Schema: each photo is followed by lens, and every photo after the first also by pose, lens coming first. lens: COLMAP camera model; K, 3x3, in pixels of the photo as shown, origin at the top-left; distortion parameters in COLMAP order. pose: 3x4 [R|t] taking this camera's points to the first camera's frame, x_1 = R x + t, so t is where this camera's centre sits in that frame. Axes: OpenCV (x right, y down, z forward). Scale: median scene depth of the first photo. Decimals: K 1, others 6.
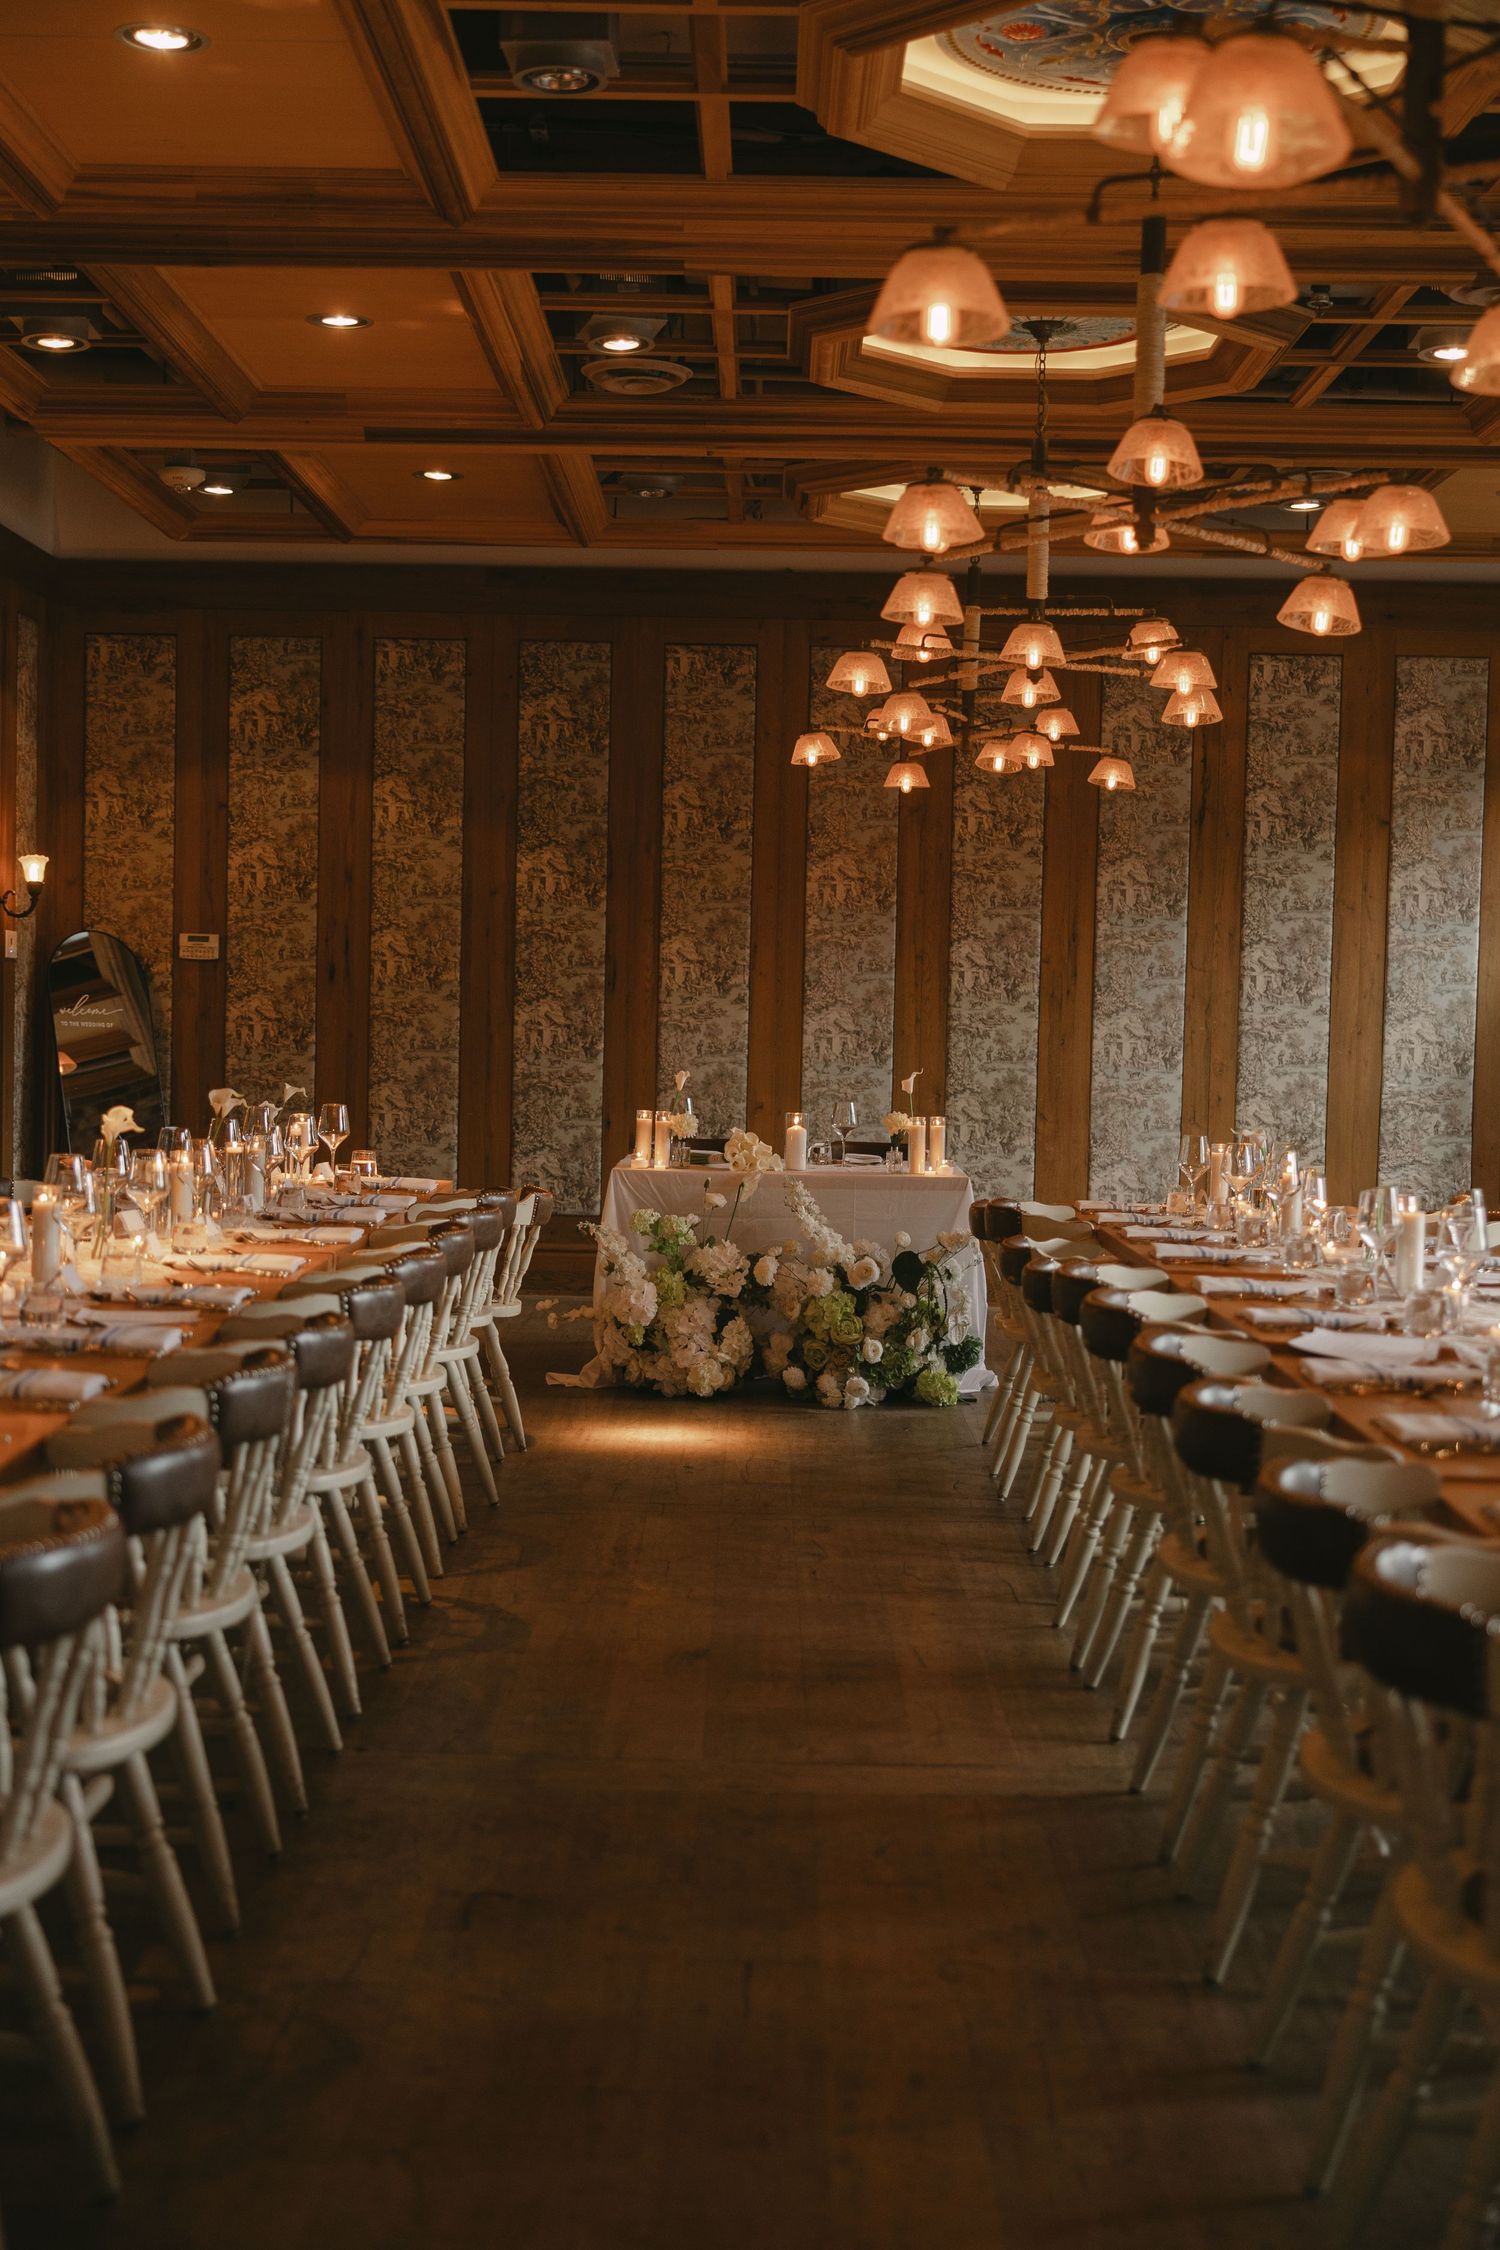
lens RADIAL K [[2805.3, 0, 750.0], [0, 2805.3, 1125.0], [0, 0, 1]] dist [0.010220, 0.025399]
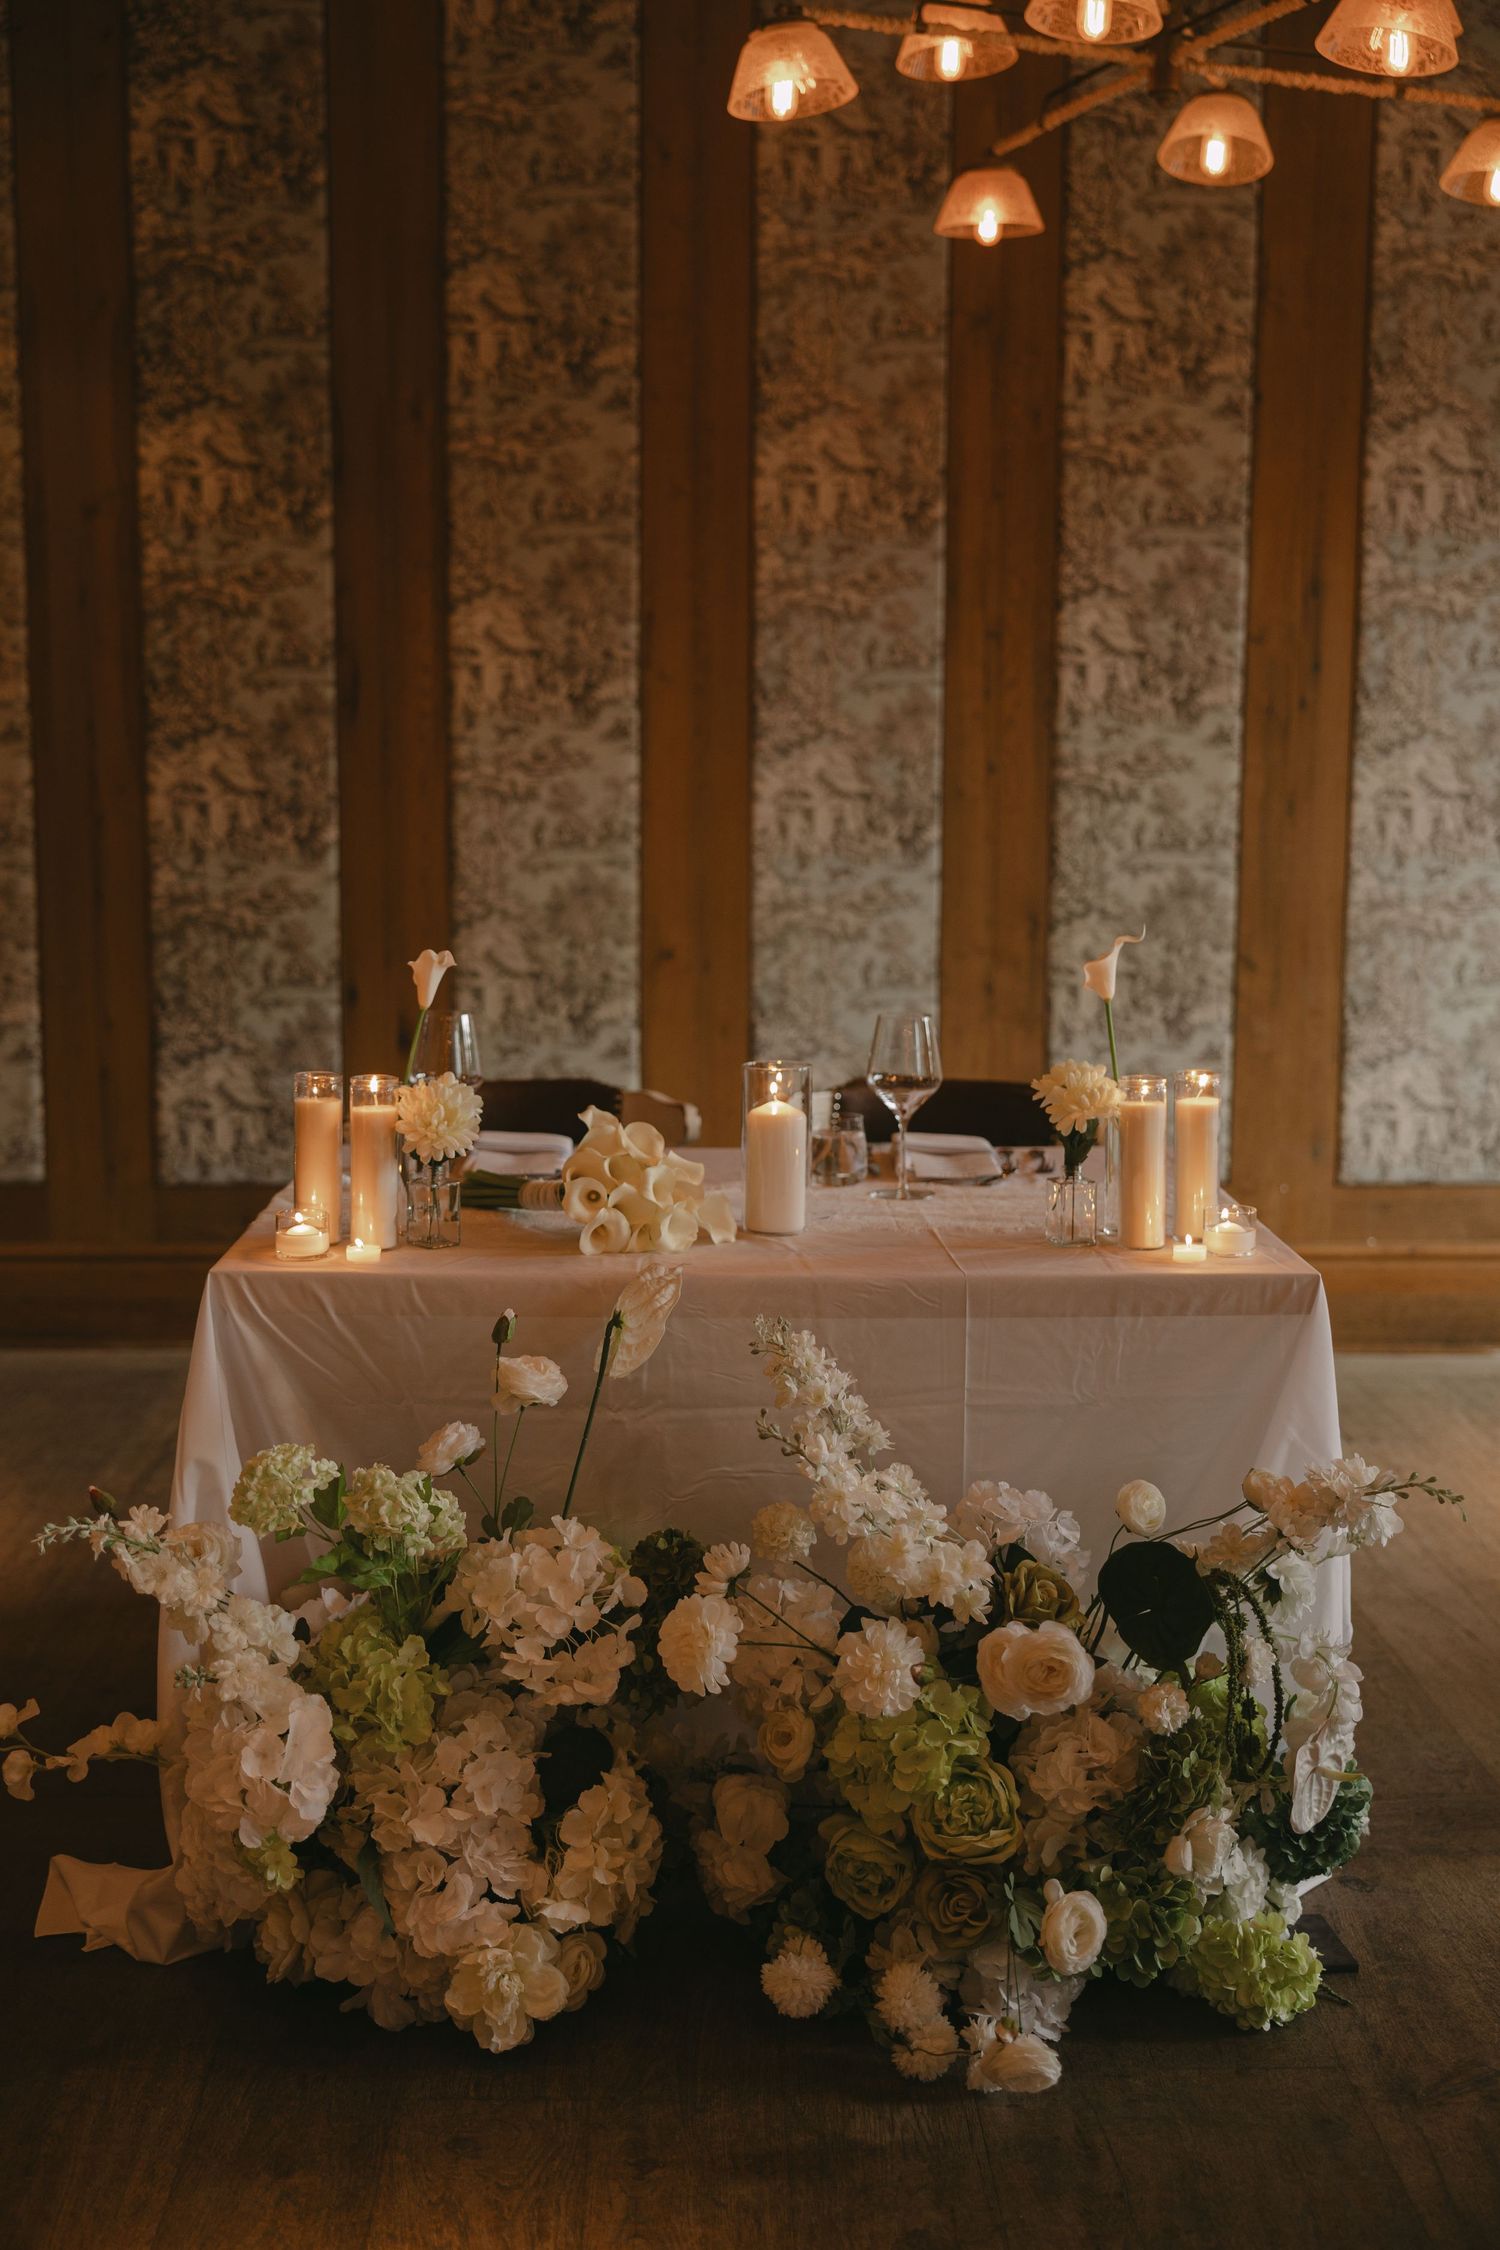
lens RADIAL K [[2805.3, 0, 750.0], [0, 2805.3, 1125.0], [0, 0, 1]] dist [0.010220, 0.025399]
pose [[0.999279, -0.021776, 0.031108, 0.002204], [0.018730, 0.995294, 0.095077, -0.023010], [-0.033032, -0.094425, 0.994984, 0.518479]]
